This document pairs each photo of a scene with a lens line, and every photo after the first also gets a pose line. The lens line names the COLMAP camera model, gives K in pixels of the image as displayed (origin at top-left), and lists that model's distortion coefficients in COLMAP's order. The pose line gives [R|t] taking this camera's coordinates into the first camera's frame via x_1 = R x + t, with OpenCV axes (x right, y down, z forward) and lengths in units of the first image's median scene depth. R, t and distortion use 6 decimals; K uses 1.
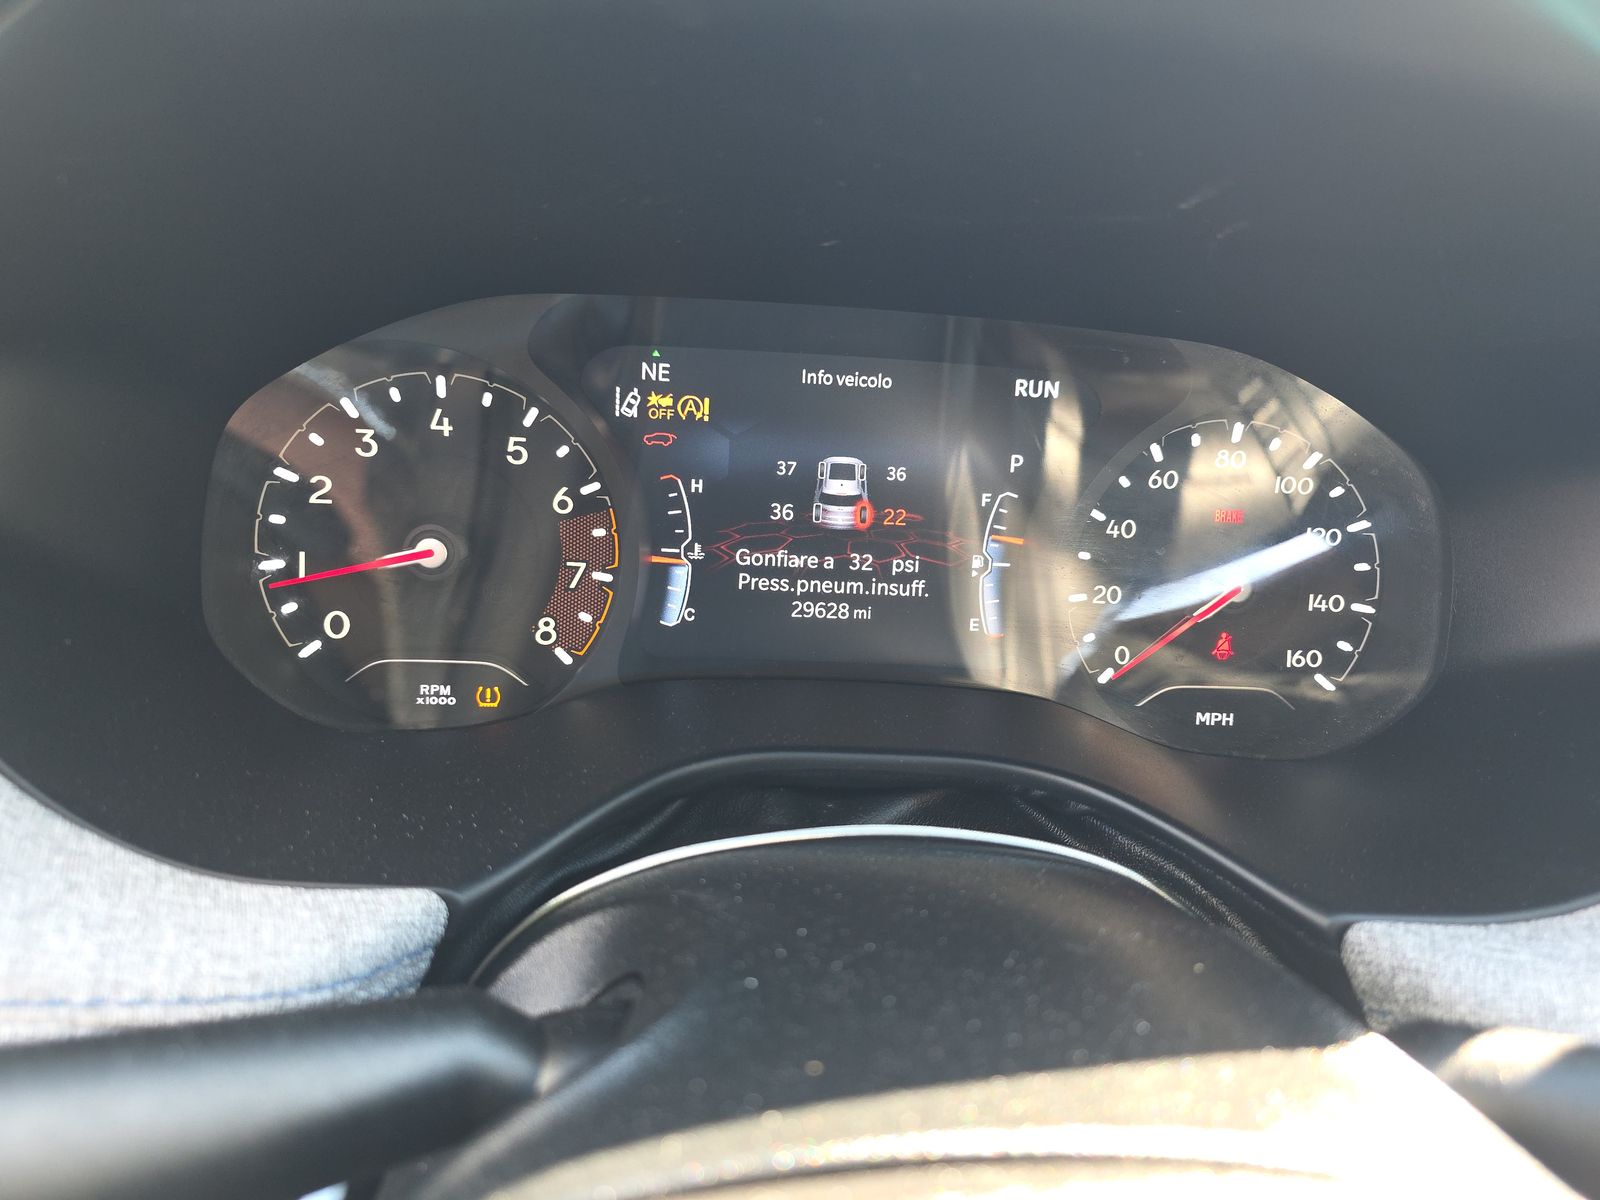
lens RADIAL K [[1084.9, 0, 757.2], [0, 1084.9, 614.9], [0, 0, 1]] dist [0.028712, -0.032767]
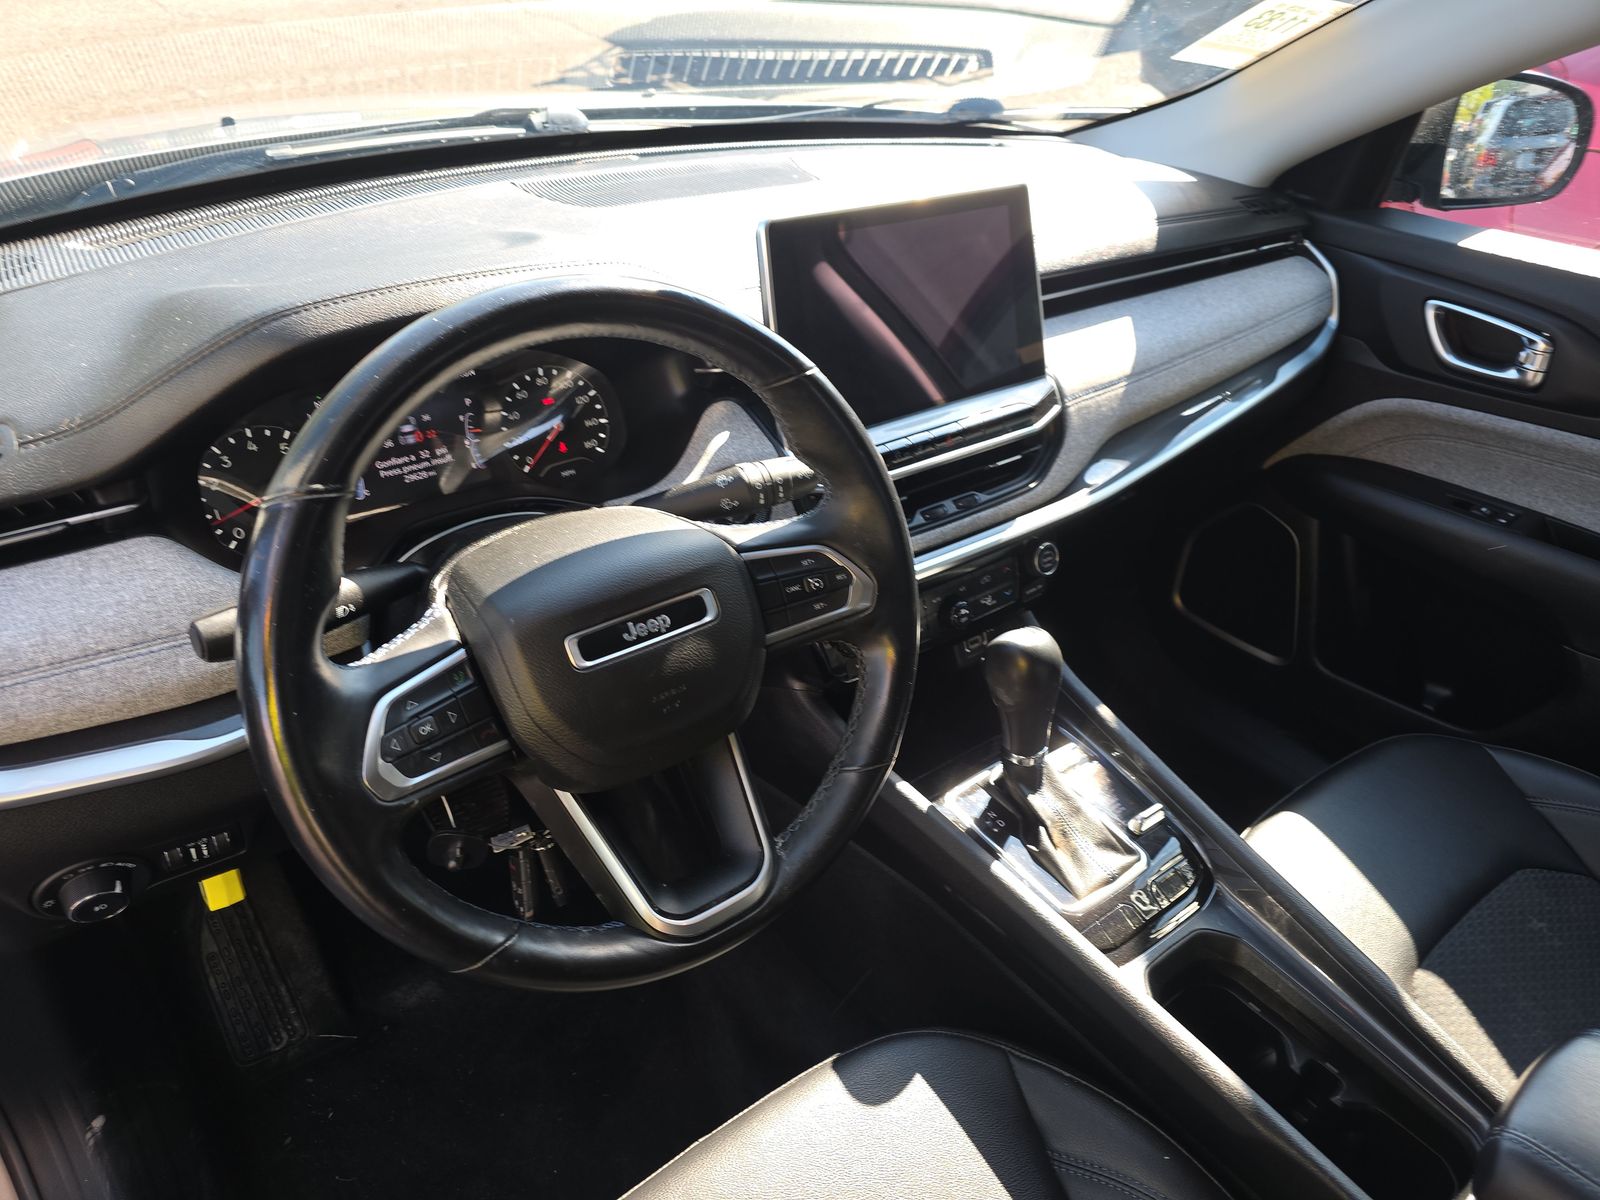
lens RADIAL K [[1084.9, 0, 790.6], [0, 1084.9, 600.2], [0, 0, 1]] dist [0.028712, -0.032767]
pose [[0.823139, -0.341490, 0.453681, -0.488671], [0.292157, 0.939790, 0.177313, 0.074128], [-0.486915, -0.013407, 0.873346, -1.721188]]
